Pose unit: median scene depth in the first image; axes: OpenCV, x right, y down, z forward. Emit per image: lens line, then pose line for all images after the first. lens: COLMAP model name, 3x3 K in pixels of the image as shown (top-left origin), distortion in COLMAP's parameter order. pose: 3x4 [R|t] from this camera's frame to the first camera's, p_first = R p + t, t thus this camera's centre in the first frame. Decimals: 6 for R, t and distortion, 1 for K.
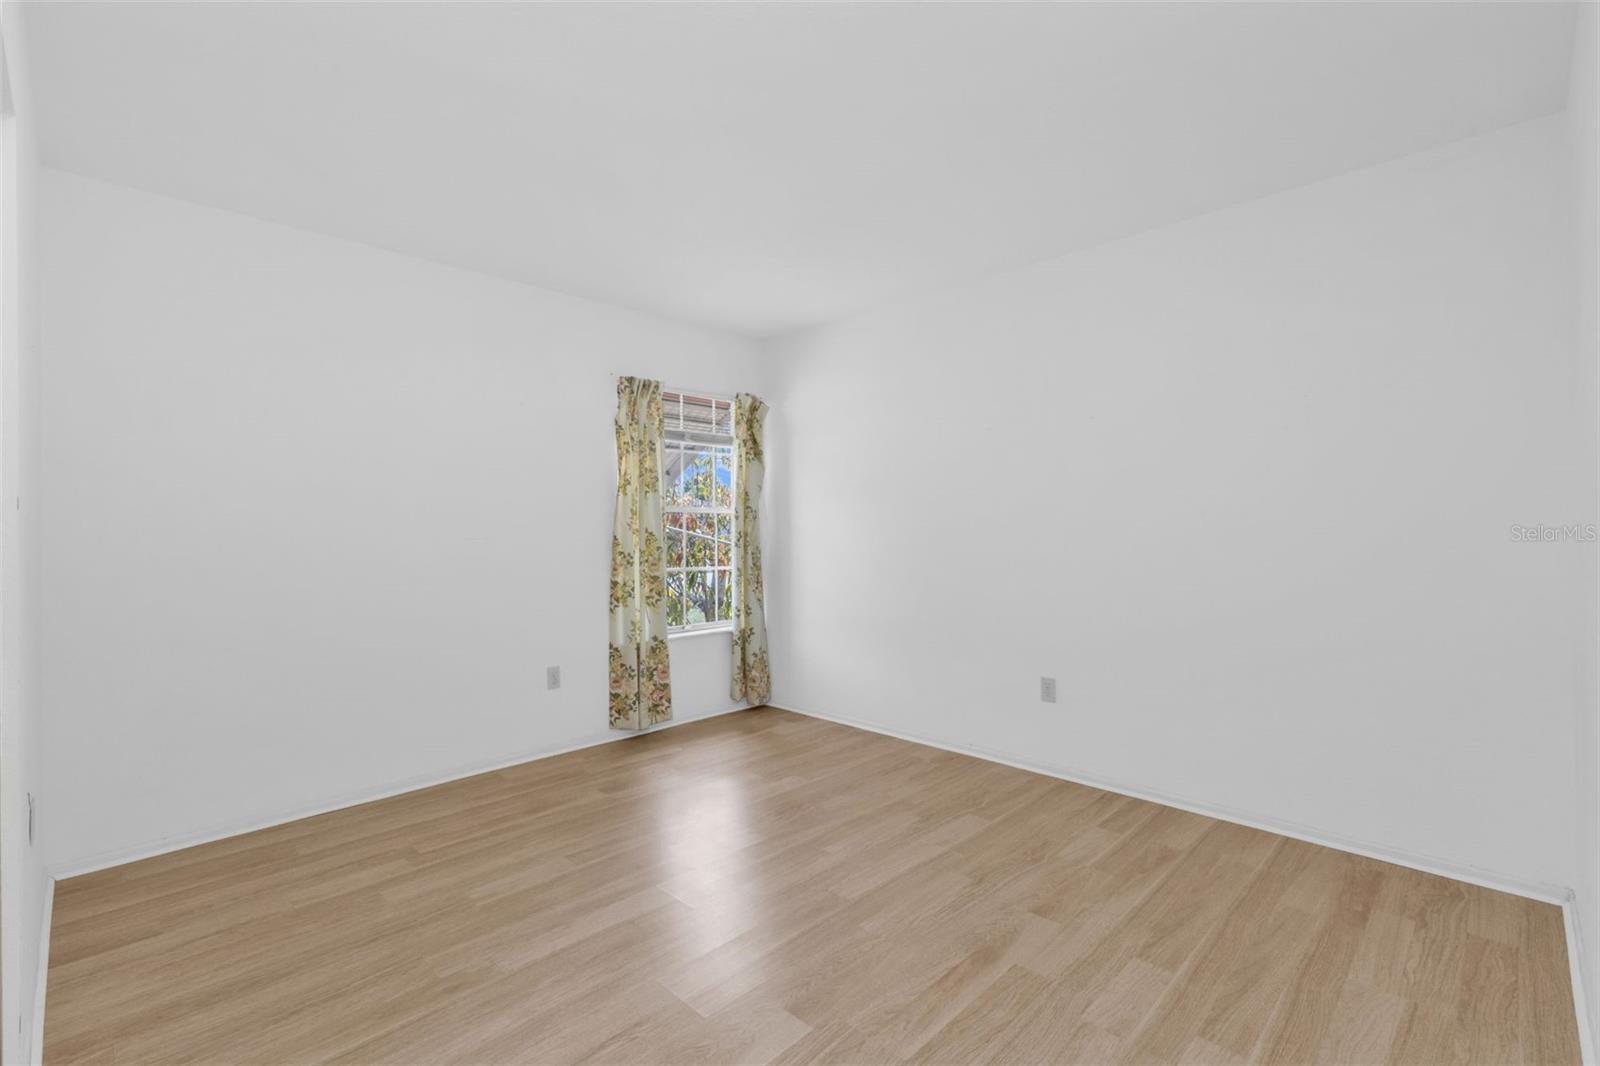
lens RADIAL K [[698.4, 0, 793.0], [0, 698.4, 530.2], [0, 0, 1]] dist [-0.005580, -0.000537]
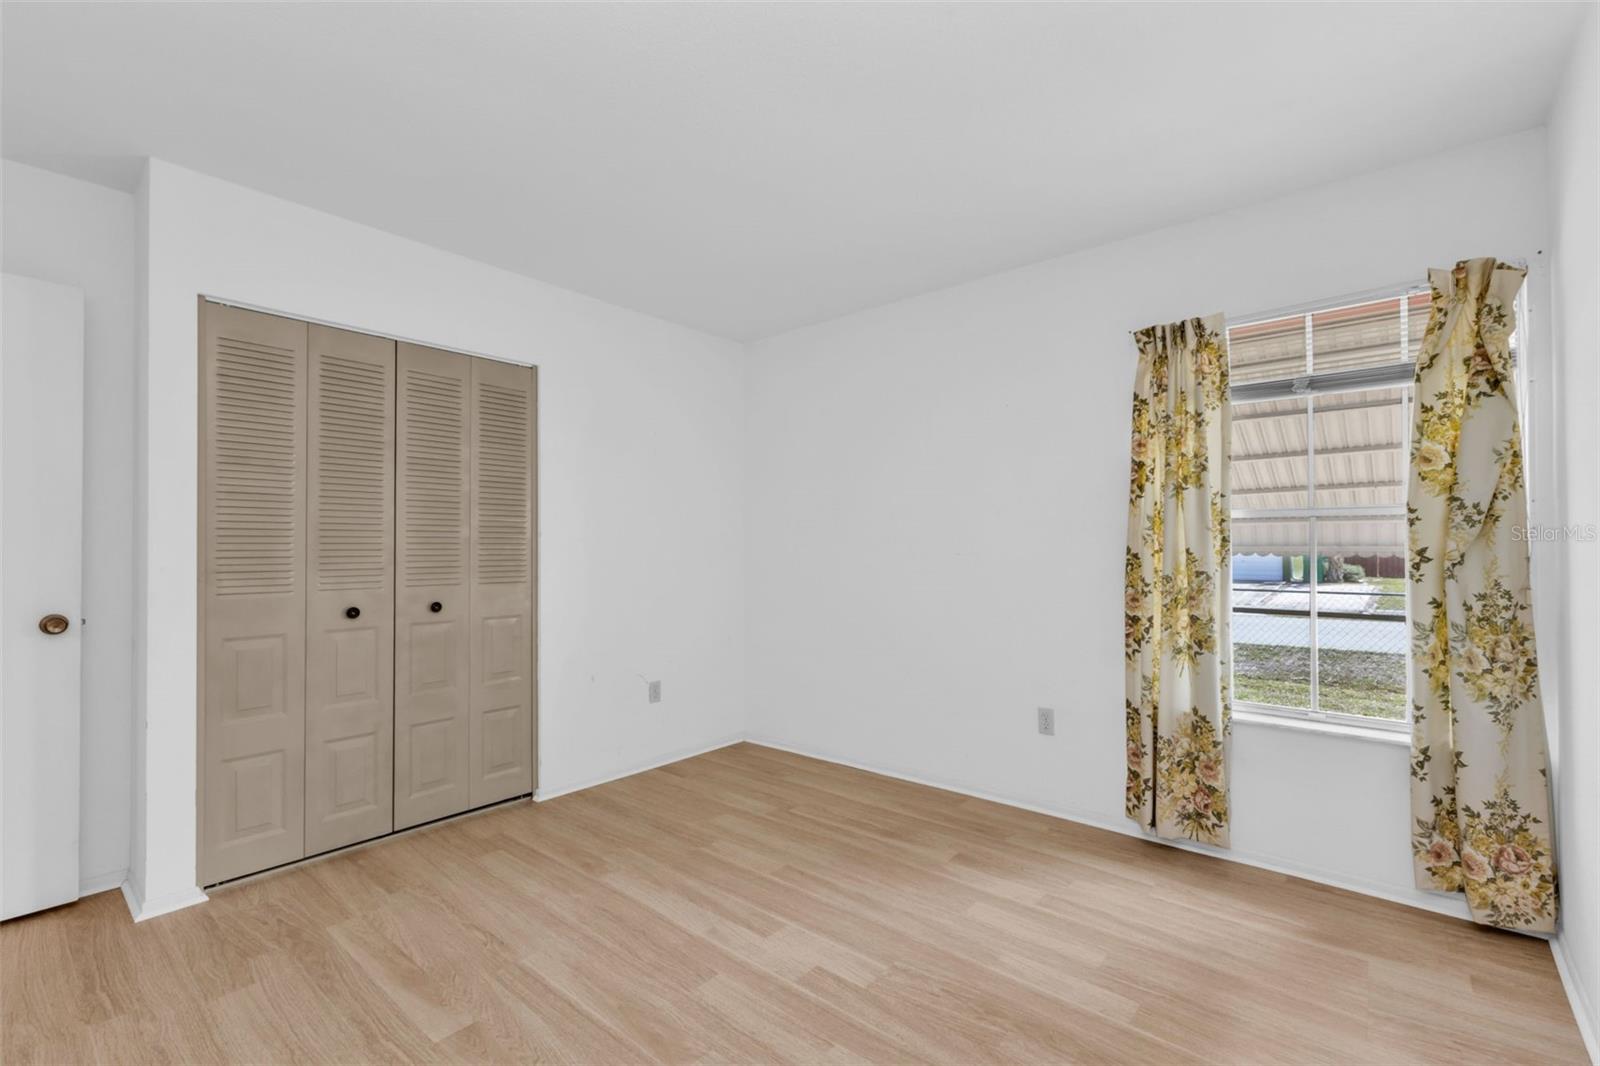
lens RADIAL K [[698.4, 0, 793.8], [0, 698.4, 537.0], [0, 0, 1]] dist [-0.005580, -0.000537]
pose [[0.075436, -0.009885, -0.997102, 0.440348], [-0.002246, 0.999947, -0.010084, -0.000749], [0.997148, 0.003001, 0.075410, 0.590642]]
